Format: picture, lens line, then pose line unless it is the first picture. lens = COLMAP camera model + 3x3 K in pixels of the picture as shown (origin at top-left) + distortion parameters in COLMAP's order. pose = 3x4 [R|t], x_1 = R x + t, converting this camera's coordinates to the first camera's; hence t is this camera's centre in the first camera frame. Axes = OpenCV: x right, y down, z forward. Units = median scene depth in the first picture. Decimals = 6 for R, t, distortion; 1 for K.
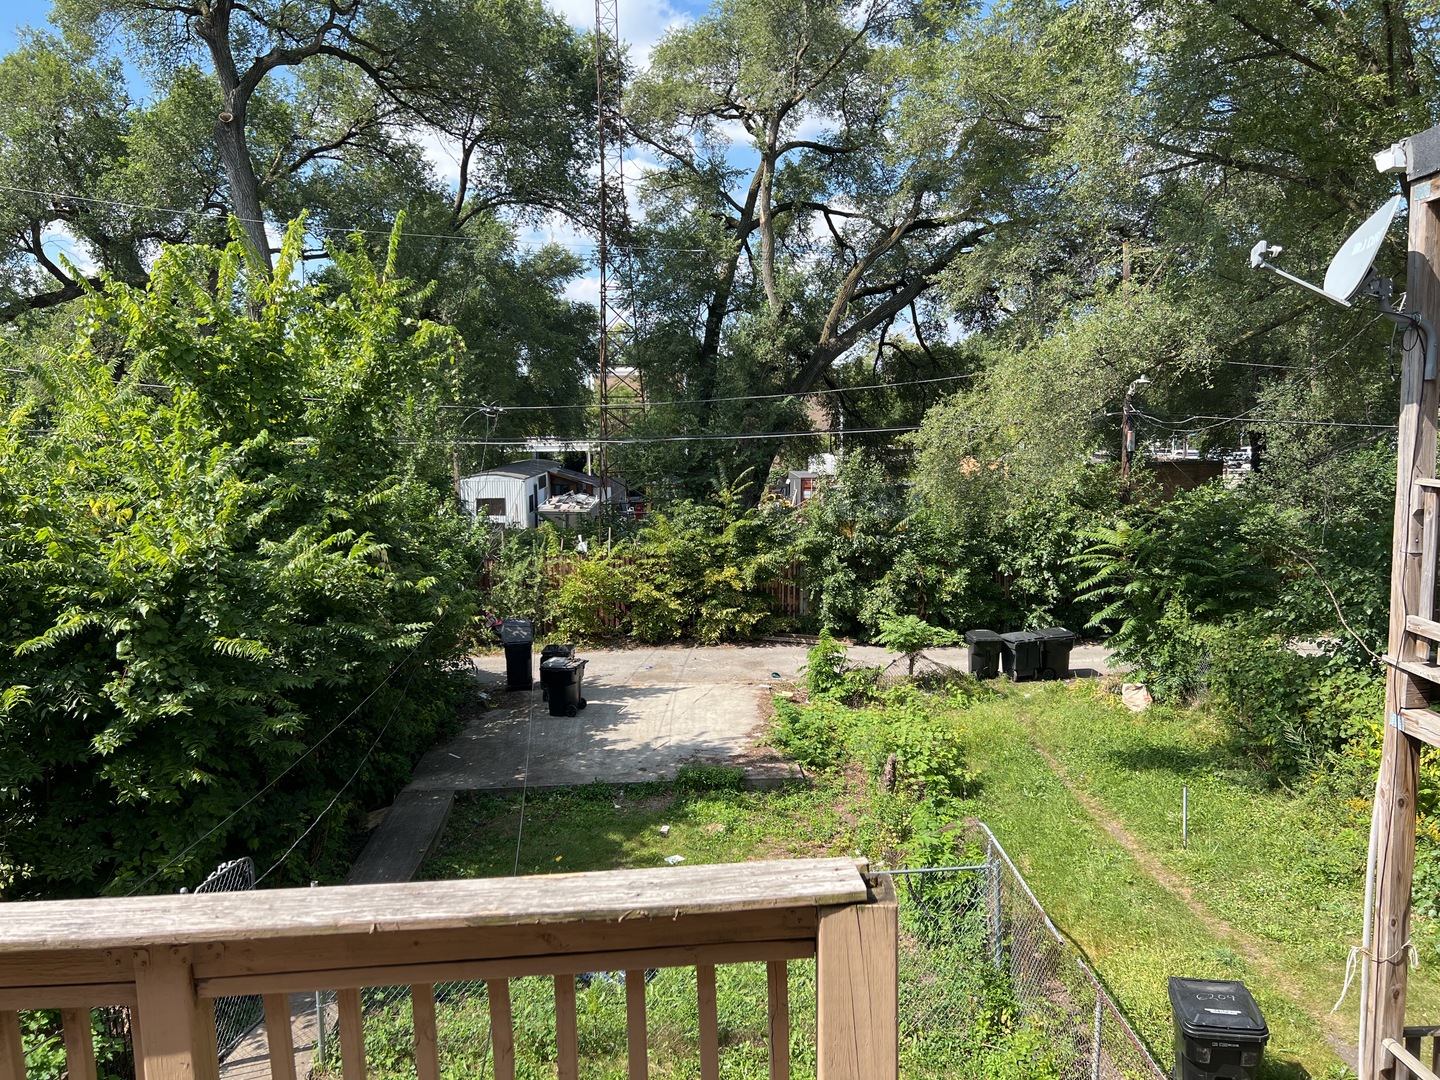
lens RADIAL K [[1075.9, 0, 708.6], [0, 1075.9, 534.7], [0, 0, 1]] dist [0.073260, -0.061951]
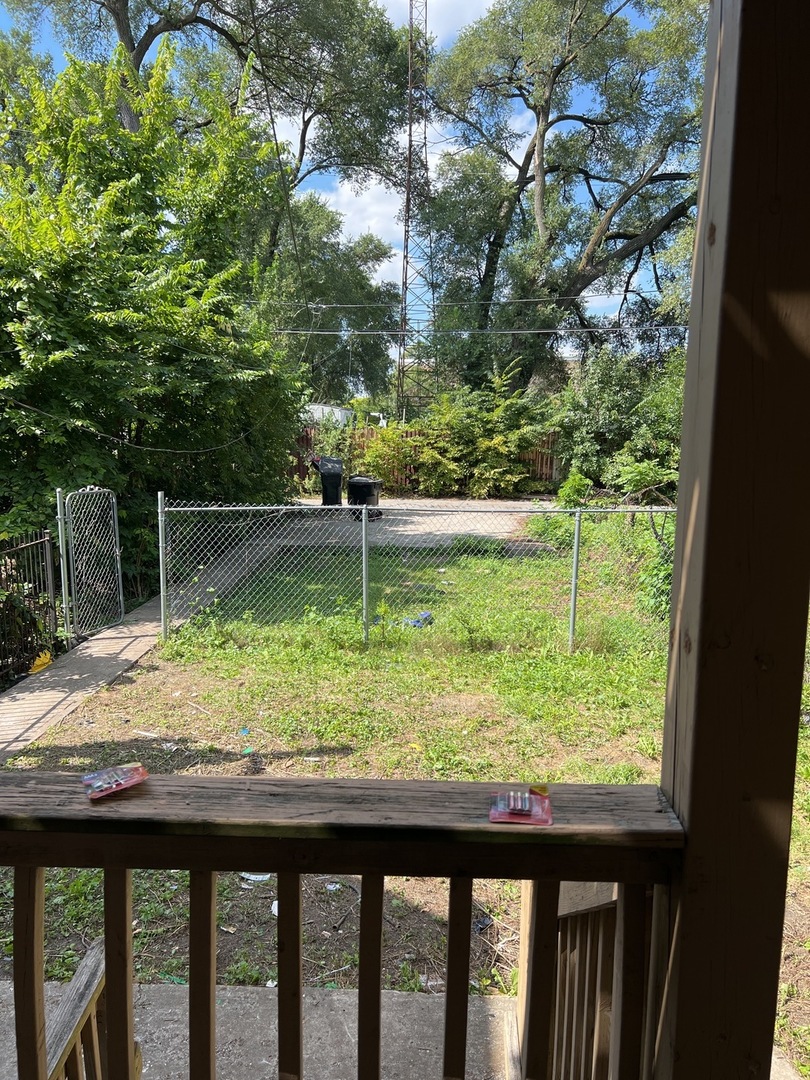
lens RADIAL K [[806.9, 0, 399.7], [0, 806.9, 546.7], [0, 0, 1]] dist [0.073260, -0.061951]
pose [[0.994897, 0.040079, -0.092593, -0.002356], [-0.038032, 0.998994, 0.023771, 0.138117], [0.093452, -0.020128, 0.995420, 0.039858]]
